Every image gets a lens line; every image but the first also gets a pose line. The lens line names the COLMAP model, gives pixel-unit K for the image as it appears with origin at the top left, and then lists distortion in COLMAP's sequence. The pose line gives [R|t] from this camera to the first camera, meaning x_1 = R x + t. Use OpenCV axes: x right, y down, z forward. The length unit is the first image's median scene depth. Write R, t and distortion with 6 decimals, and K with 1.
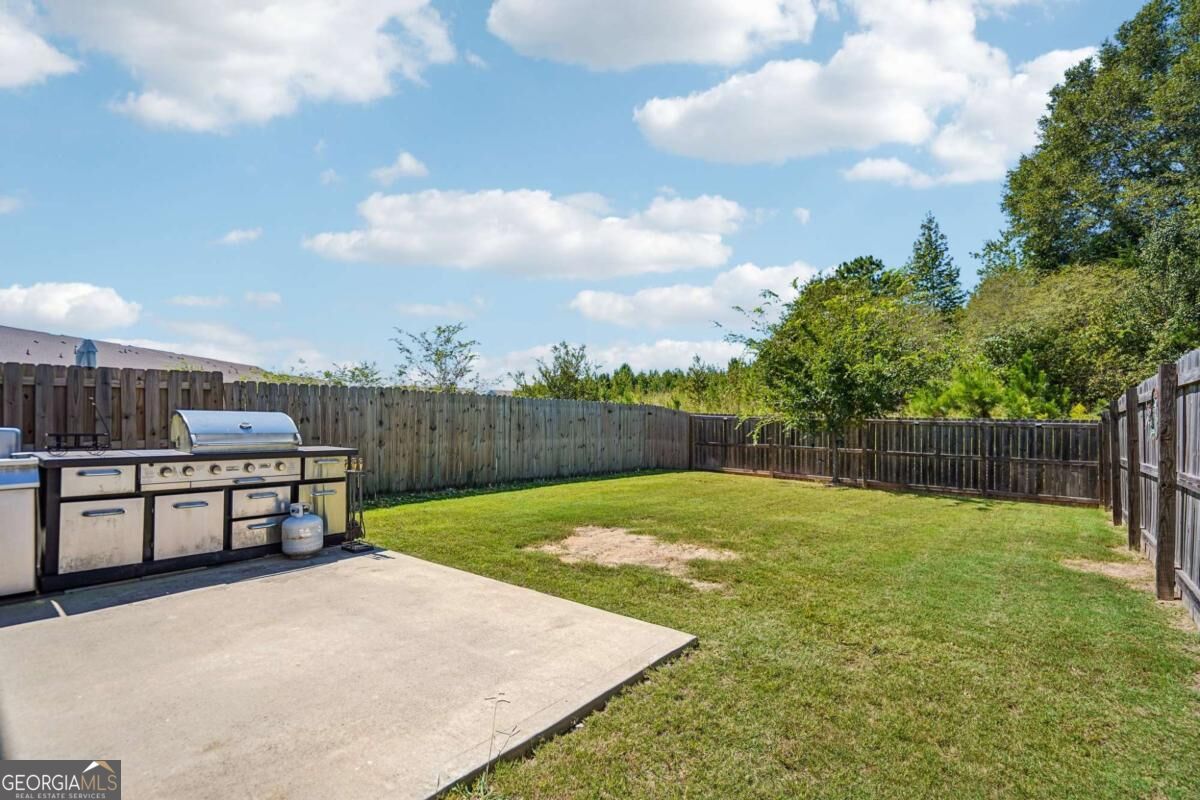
lens RADIAL K [[565.7, 0, 603.0], [0, 565.7, 408.2], [0, 0, 1]] dist [-0.001962, 0.000895]
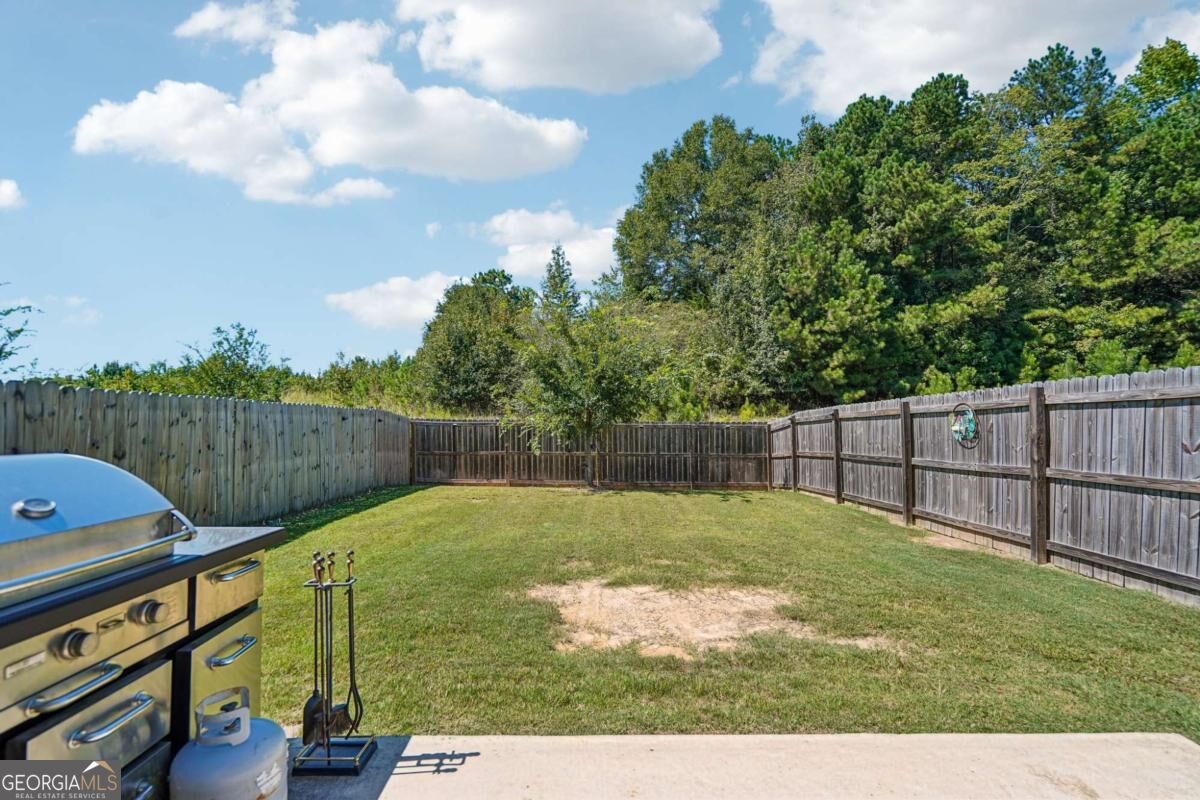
lens RADIAL K [[558.4, 0, 598.6], [0, 558.4, 397.0], [0, 0, 1]] dist [-0.003065, 0.000961]
pose [[0.776548, 0.013420, 0.629915, -0.201065], [0.000105, 0.999770, -0.021430, -0.007904], [-0.630058, 0.016708, 0.776369, 0.194965]]
